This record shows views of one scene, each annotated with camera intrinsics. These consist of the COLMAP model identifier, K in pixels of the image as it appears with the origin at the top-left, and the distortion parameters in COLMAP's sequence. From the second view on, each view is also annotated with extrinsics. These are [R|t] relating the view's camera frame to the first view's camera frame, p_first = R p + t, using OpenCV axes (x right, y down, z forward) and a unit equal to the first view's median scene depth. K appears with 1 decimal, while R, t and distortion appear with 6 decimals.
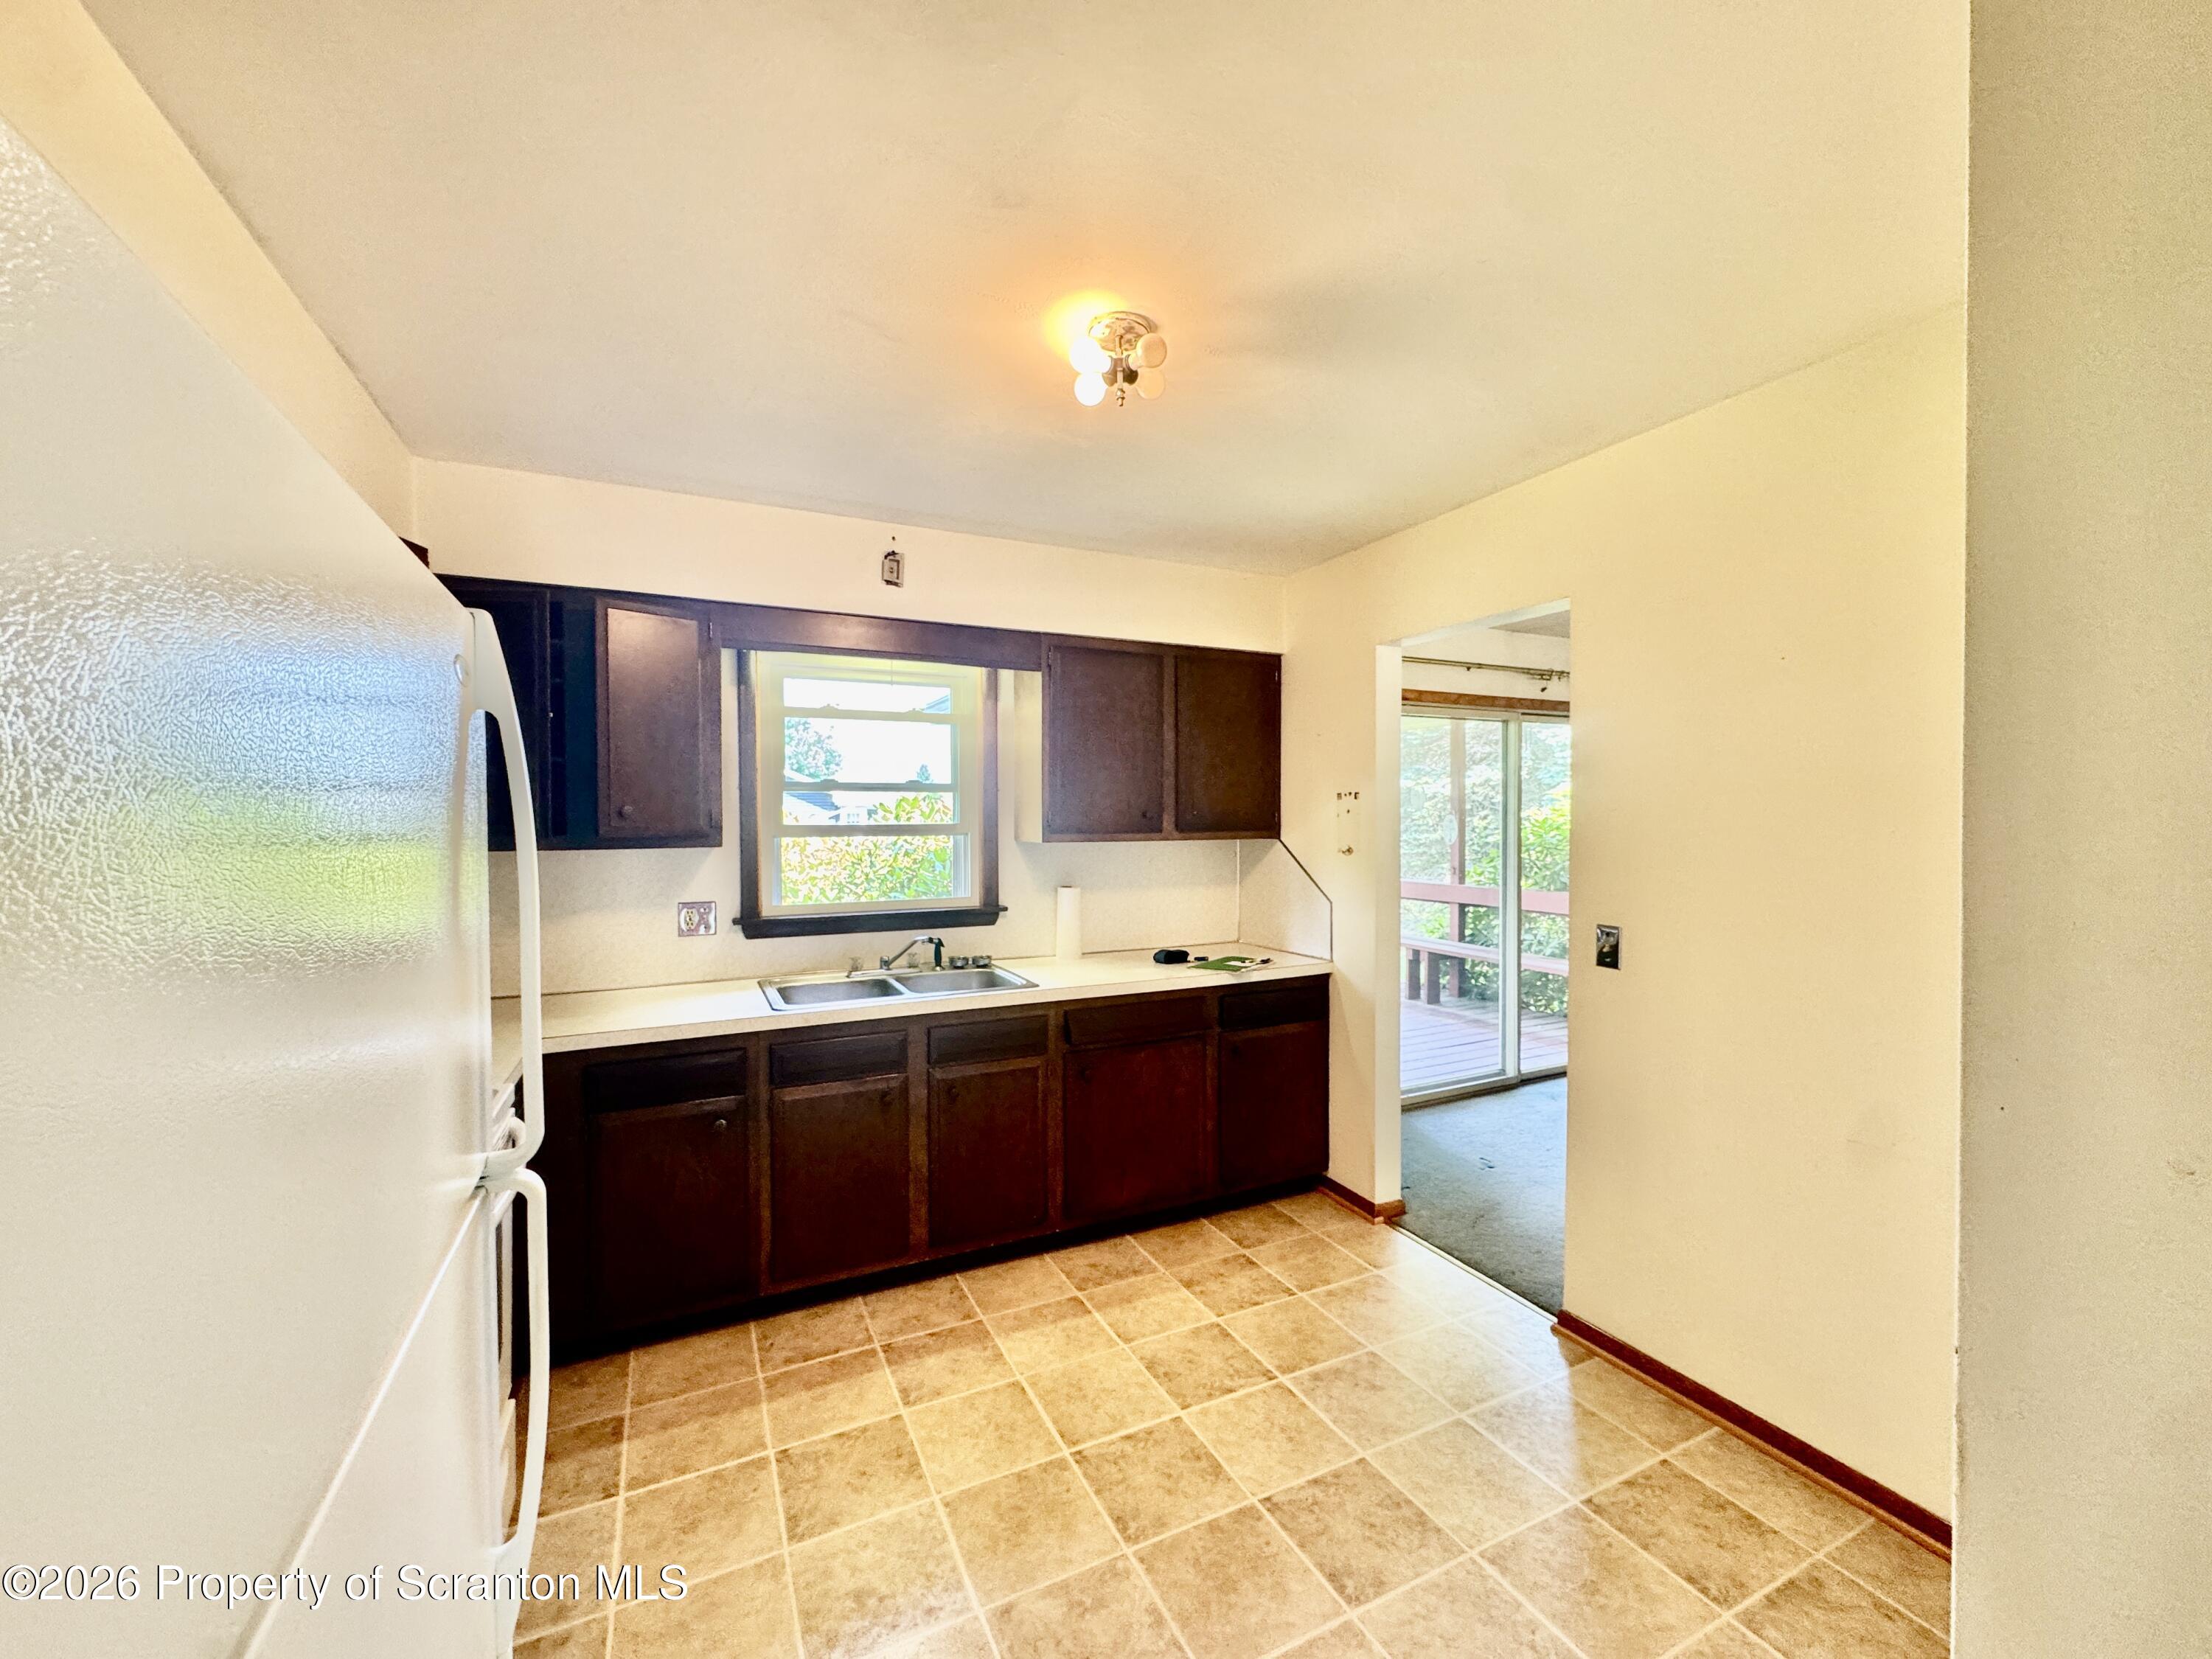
lens RADIAL K [[887.1, 0, 1106.0], [0, 887.1, 829.5], [0, 0, 1]] dist [-0.004702, -0.000313]
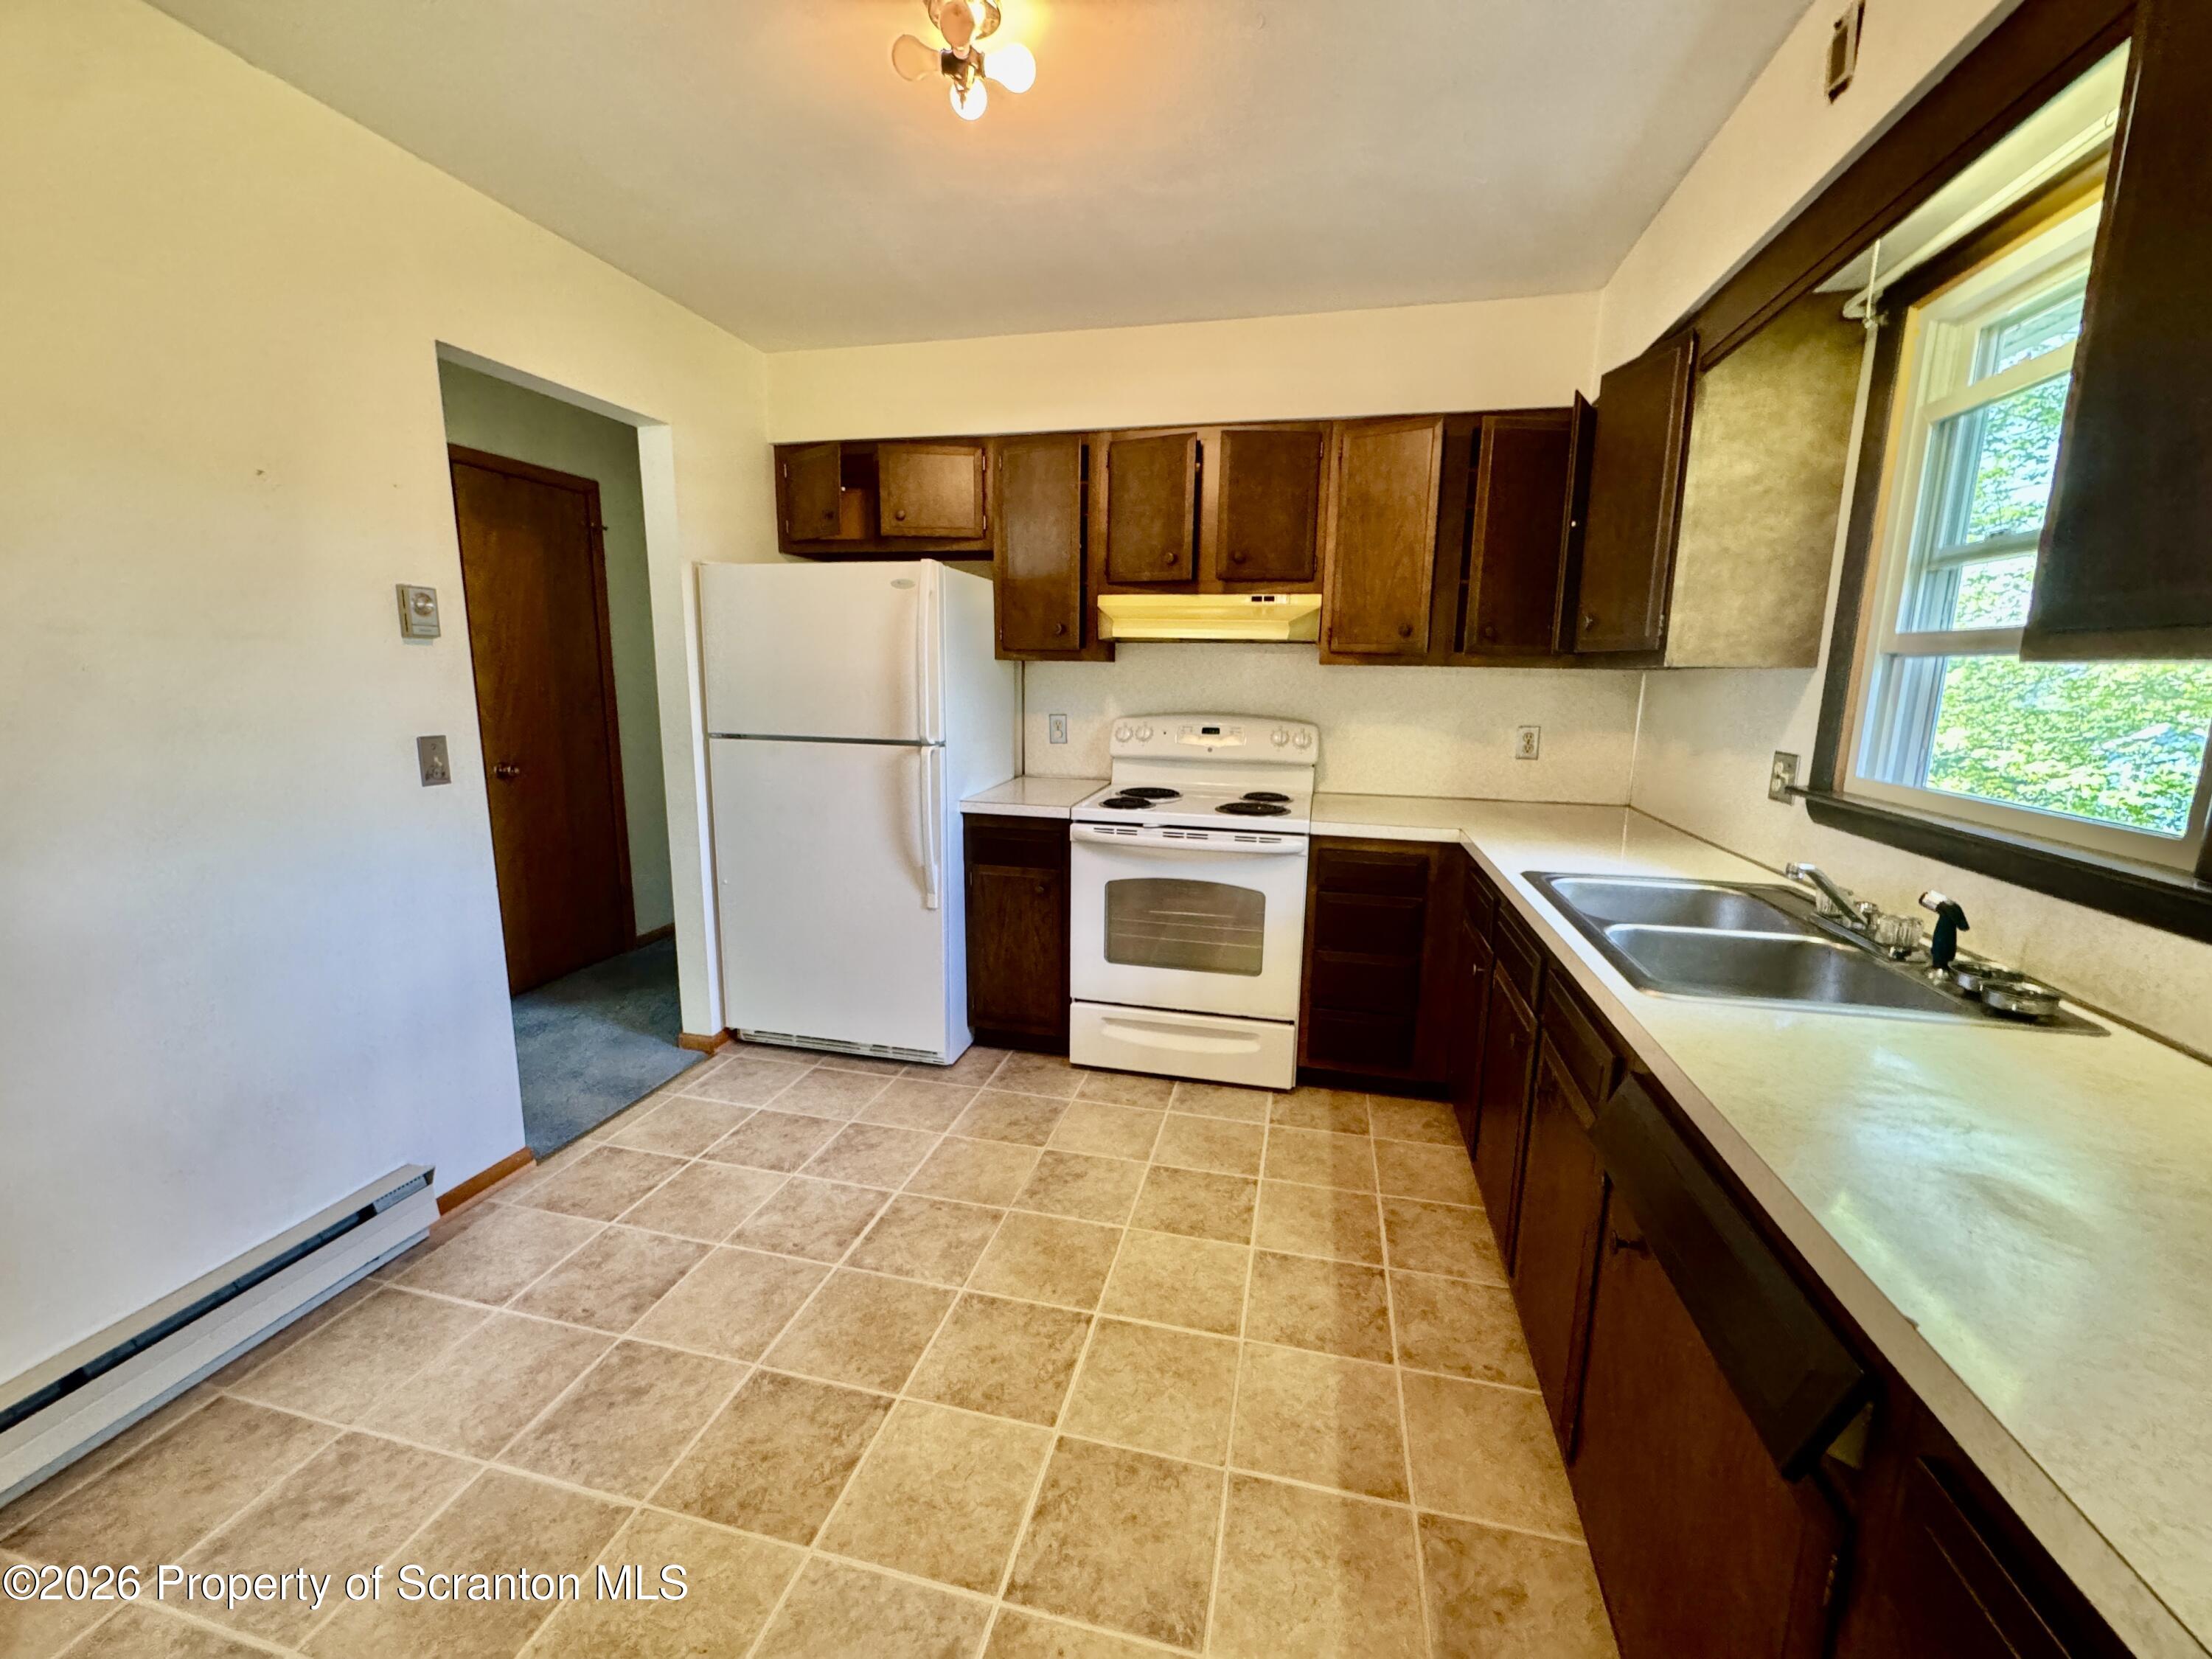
lens RADIAL K [[887.1, 0, 1106.0], [0, 887.1, 829.5], [0, 0, 1]] dist [-0.004702, -0.000313]
pose [[-0.632651, 0.133177, -0.762901, 0.444815], [-0.023375, 0.981370, 0.190699, 0.022788], [0.774085, 0.138478, -0.617751, 1.140632]]
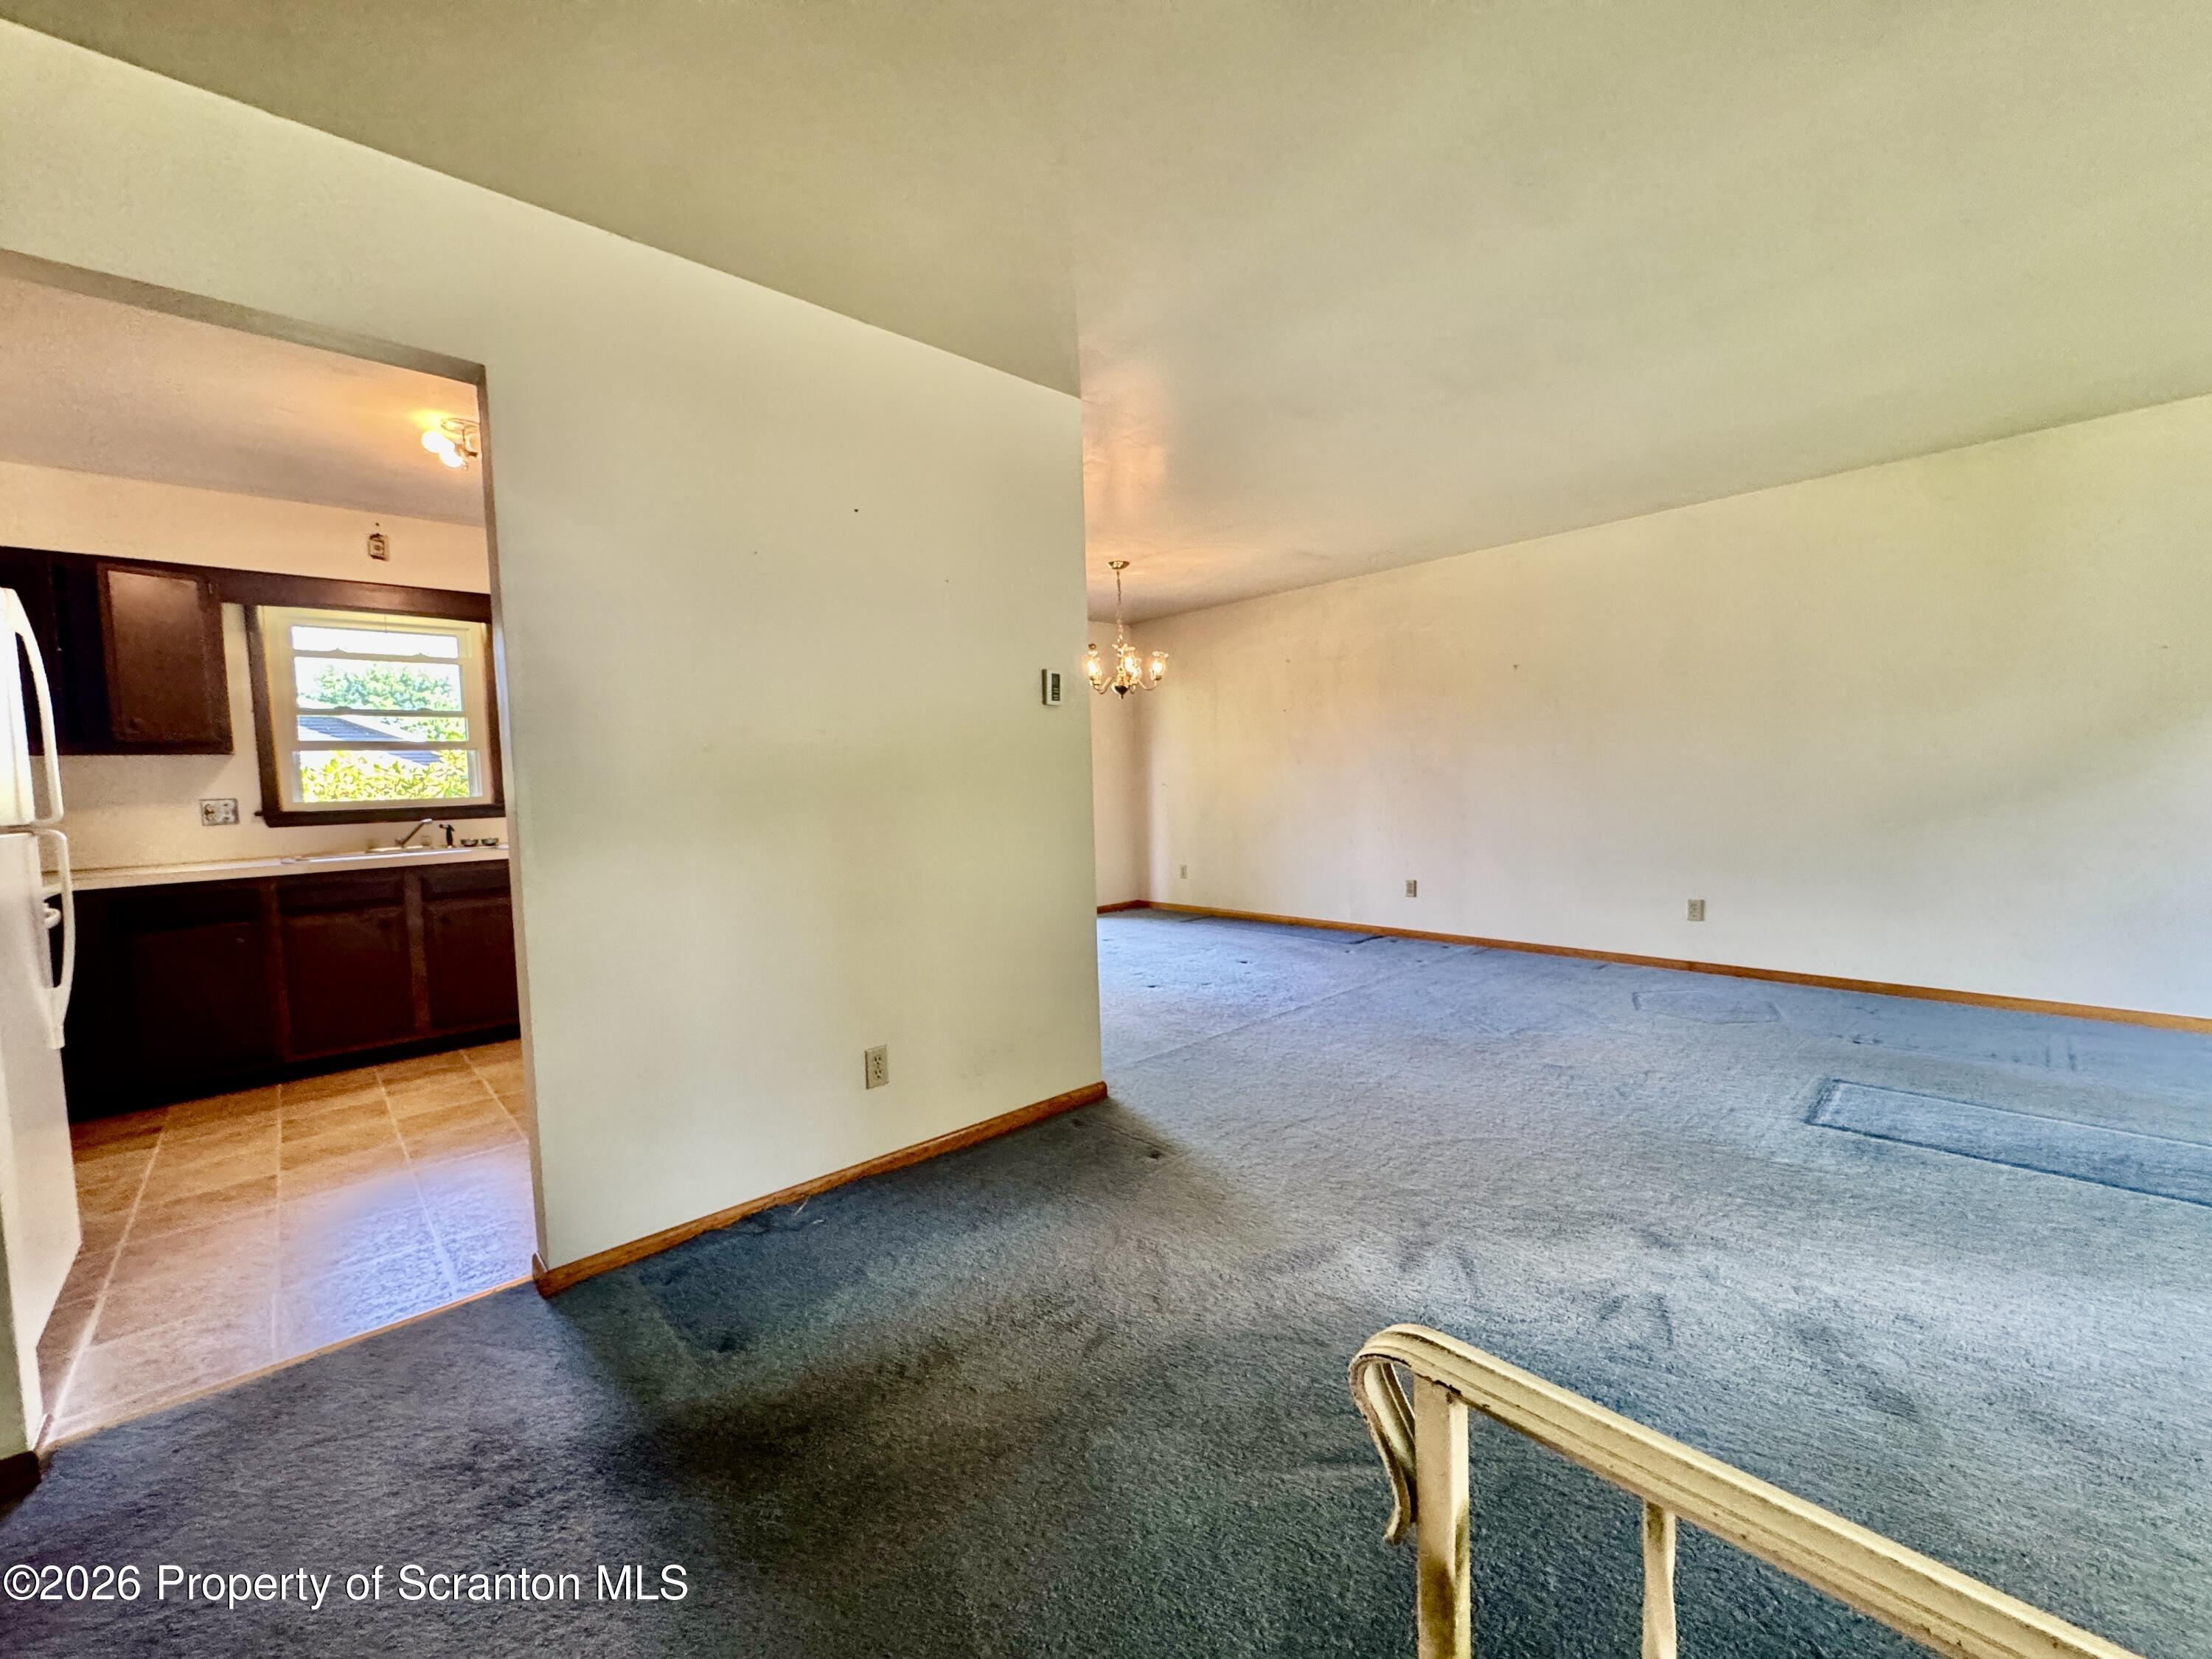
lens RADIAL K [[887.1, 0, 1106.0], [0, 887.1, 829.5], [0, 0, 1]] dist [-0.004702, -0.000313]
pose [[0.955732, -0.046082, 0.290608, 0.448700], [0.034856, 0.998437, 0.043688, 0.127754], [-0.292167, -0.031625, 0.955844, -0.687458]]
